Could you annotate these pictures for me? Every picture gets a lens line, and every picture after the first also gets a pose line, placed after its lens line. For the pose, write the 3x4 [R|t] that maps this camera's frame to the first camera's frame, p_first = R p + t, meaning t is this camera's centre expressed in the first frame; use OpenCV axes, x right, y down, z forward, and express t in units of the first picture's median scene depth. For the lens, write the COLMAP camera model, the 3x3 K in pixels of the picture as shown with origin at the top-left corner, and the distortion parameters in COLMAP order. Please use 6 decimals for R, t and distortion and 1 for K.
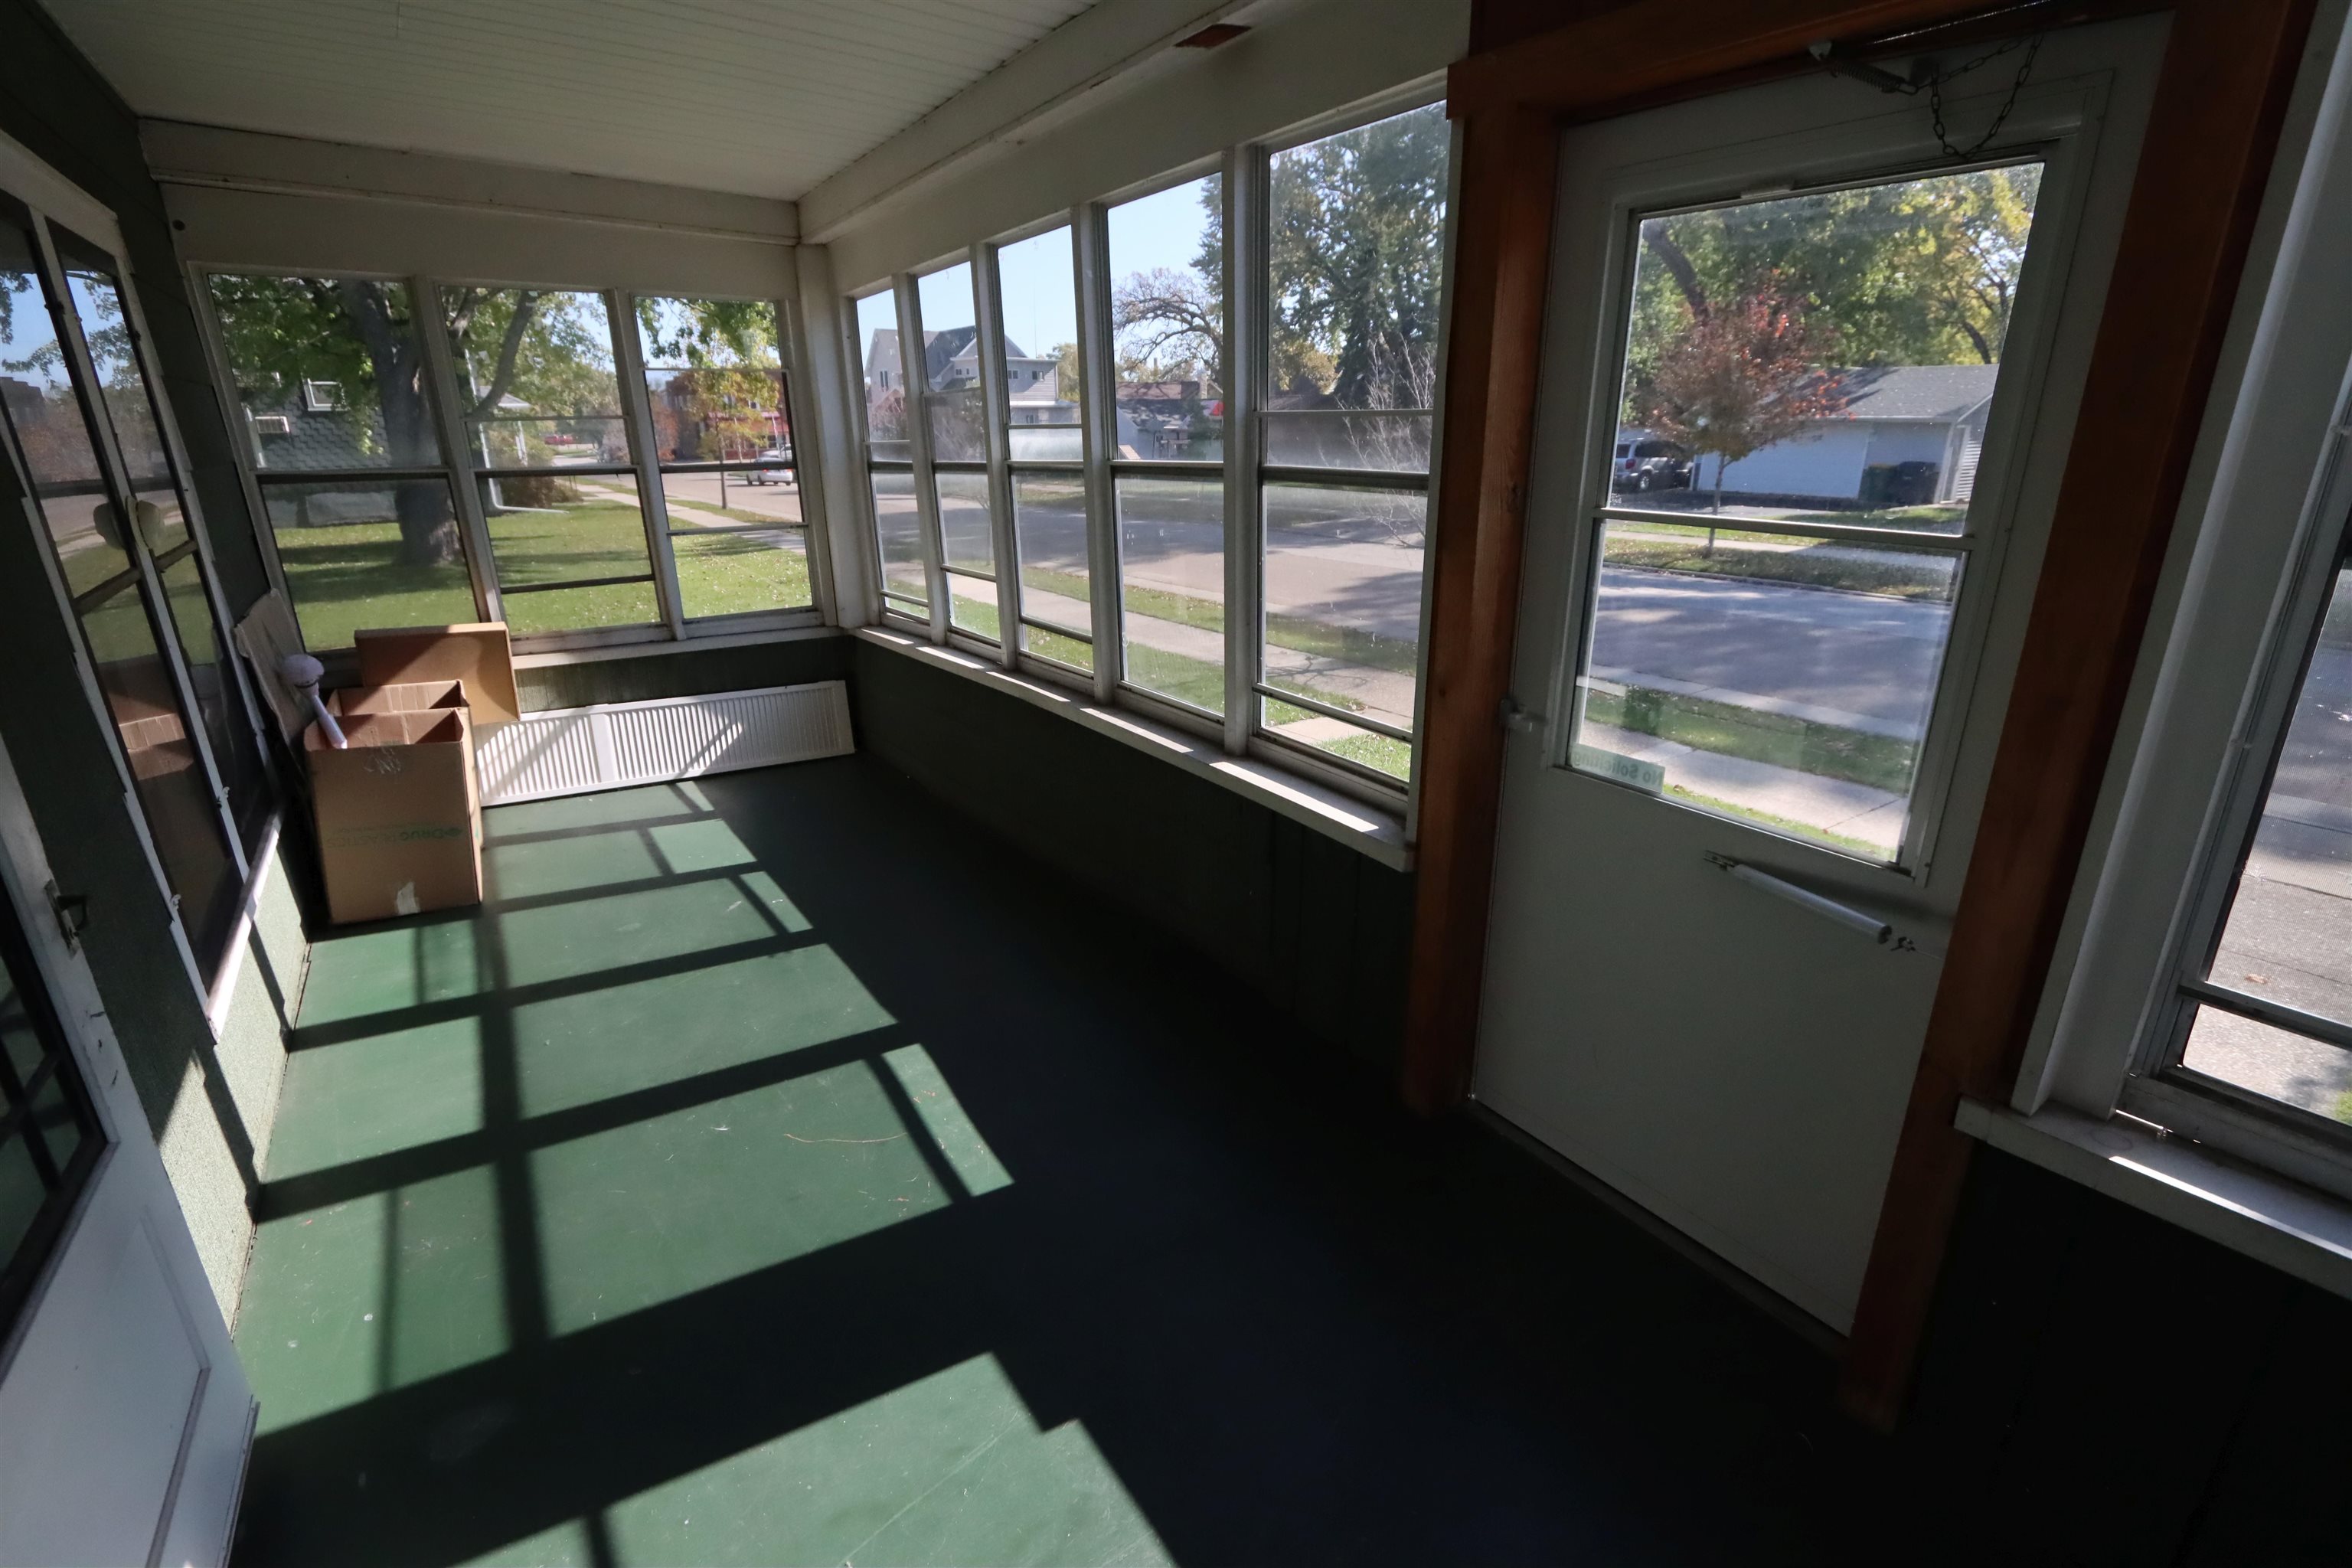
lens RADIAL K [[1080.3, 0, 1167.1], [0, 1080.3, 781.6], [0, 0, 1]] dist [-0.016209, 0.002084]
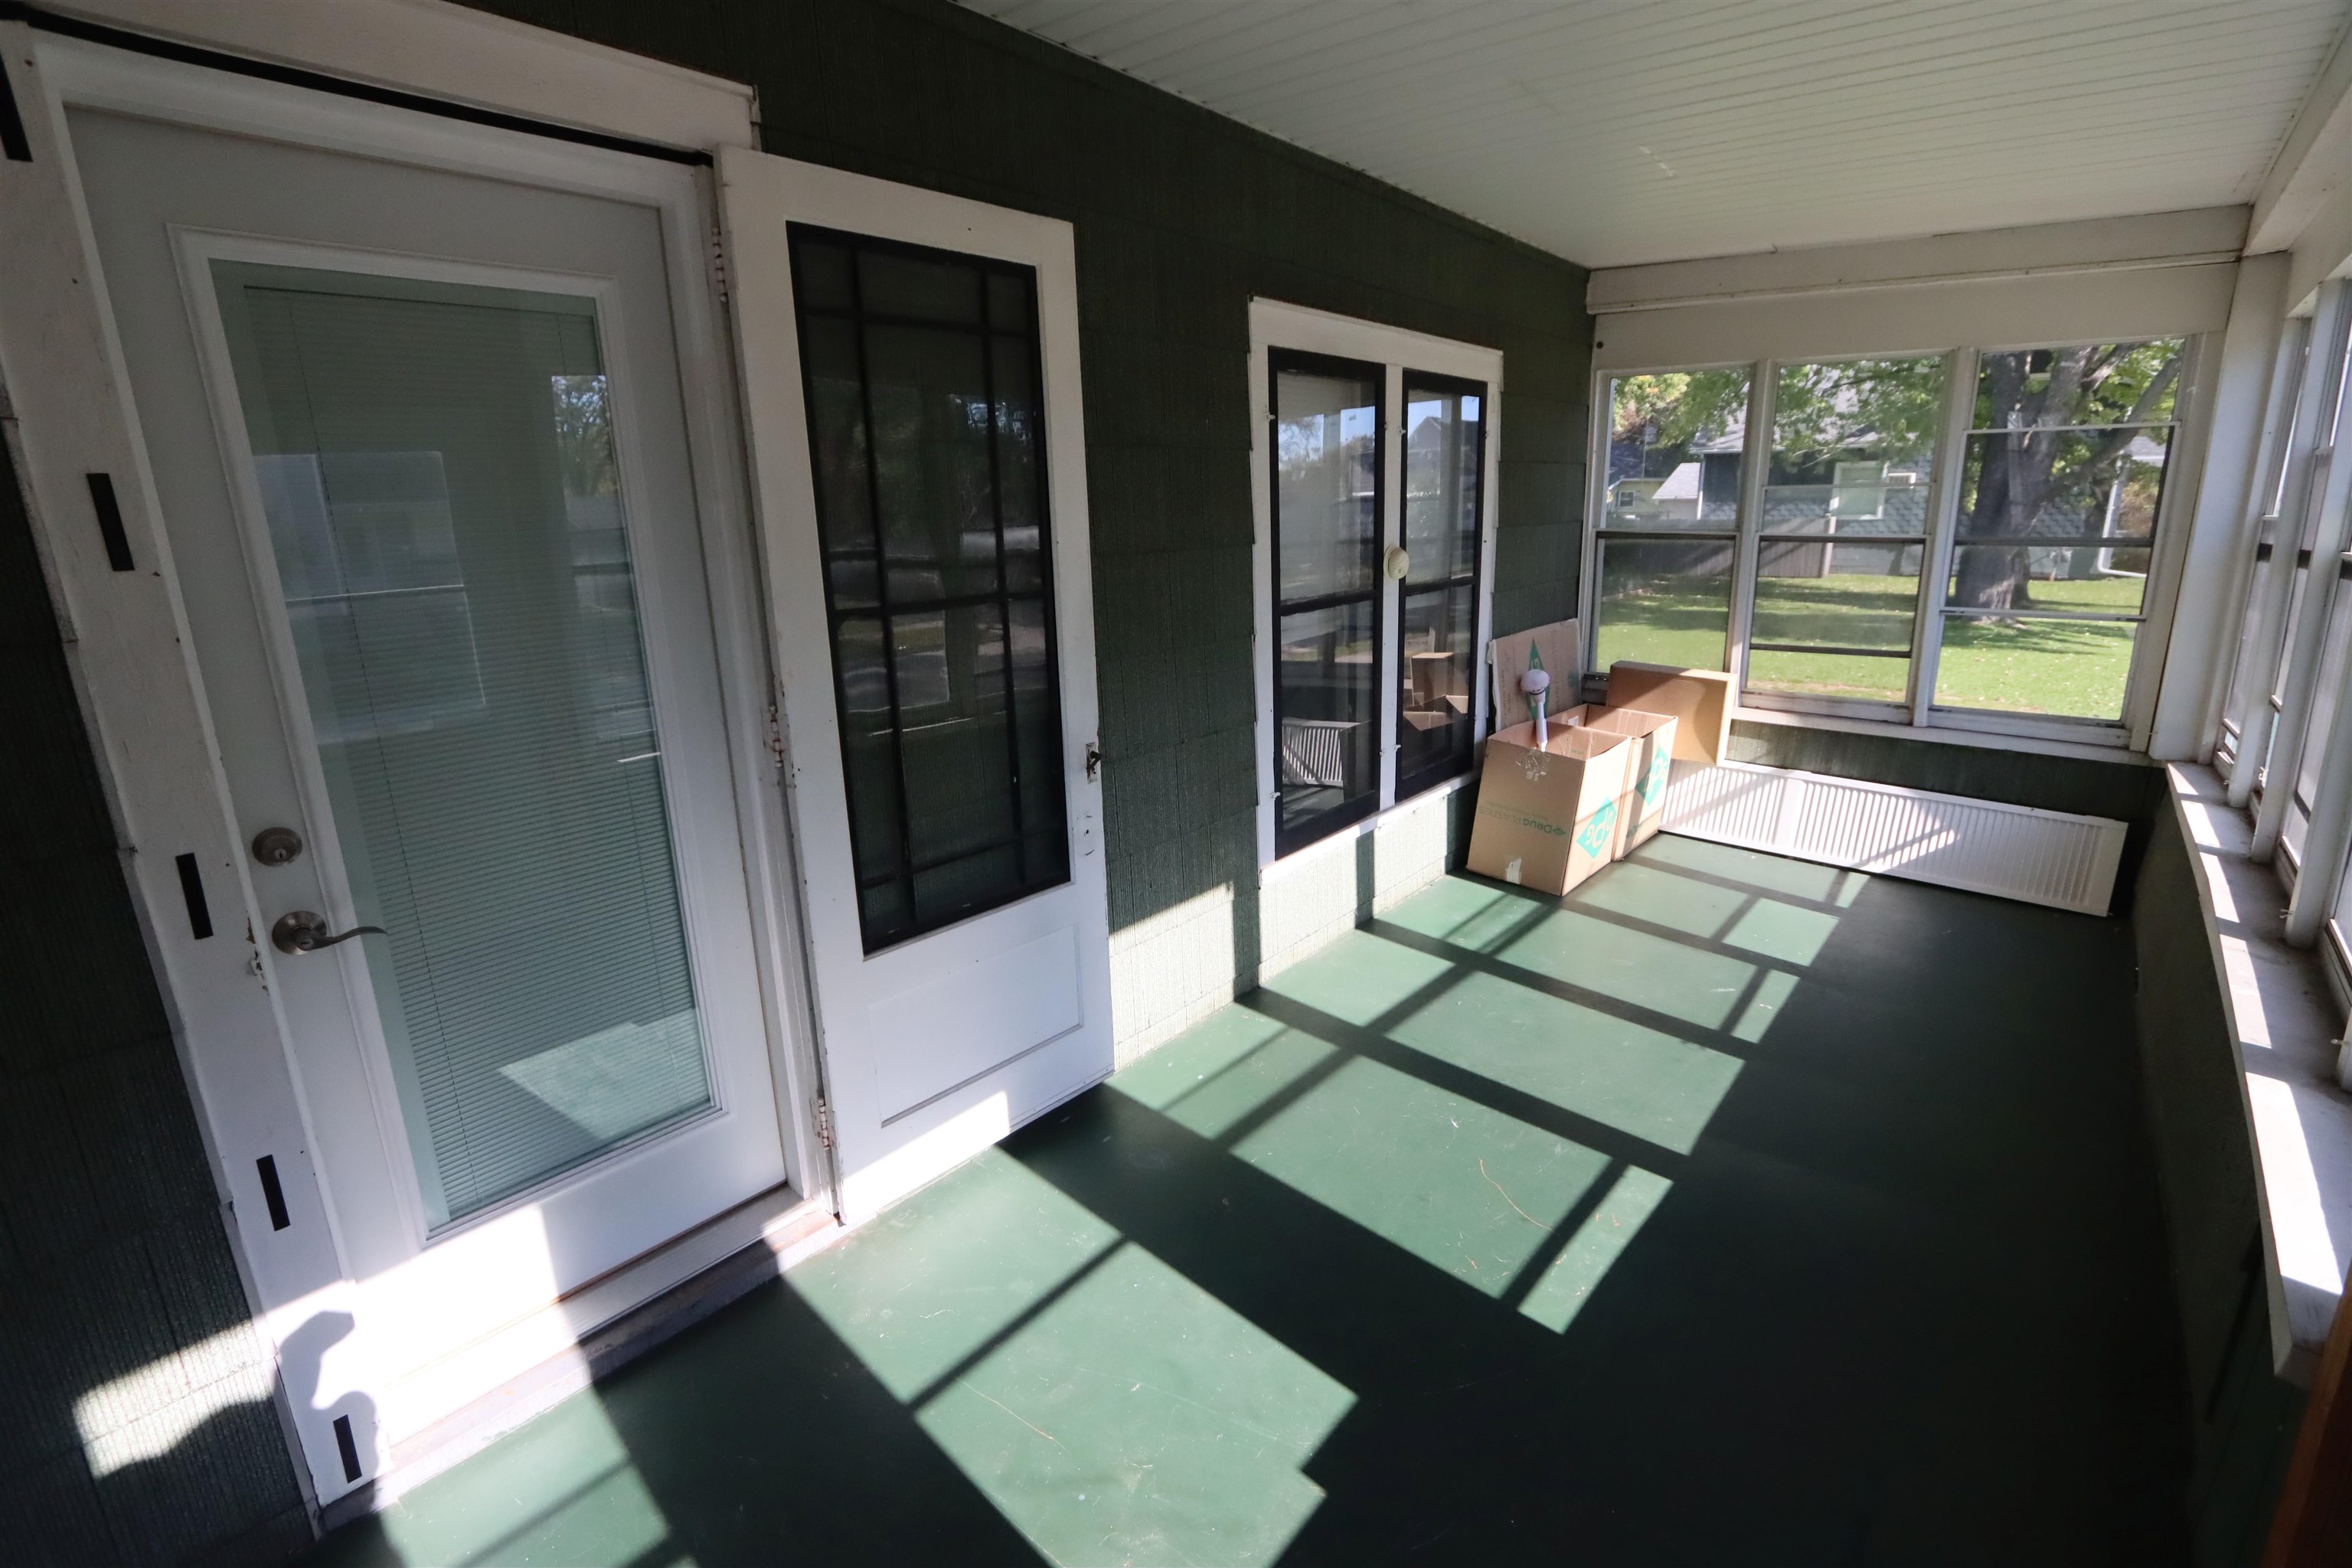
lens RADIAL K [[1080.3, 0, 1169.2], [0, 1080.3, 783.9], [0, 0, 1]] dist [-0.016209, 0.002084]
pose [[0.276372, 0.248617, -0.928336, 0.272518], [-0.288562, 0.942856, 0.166598, -0.066654], [0.916706, 0.221840, 0.332320, 0.163107]]
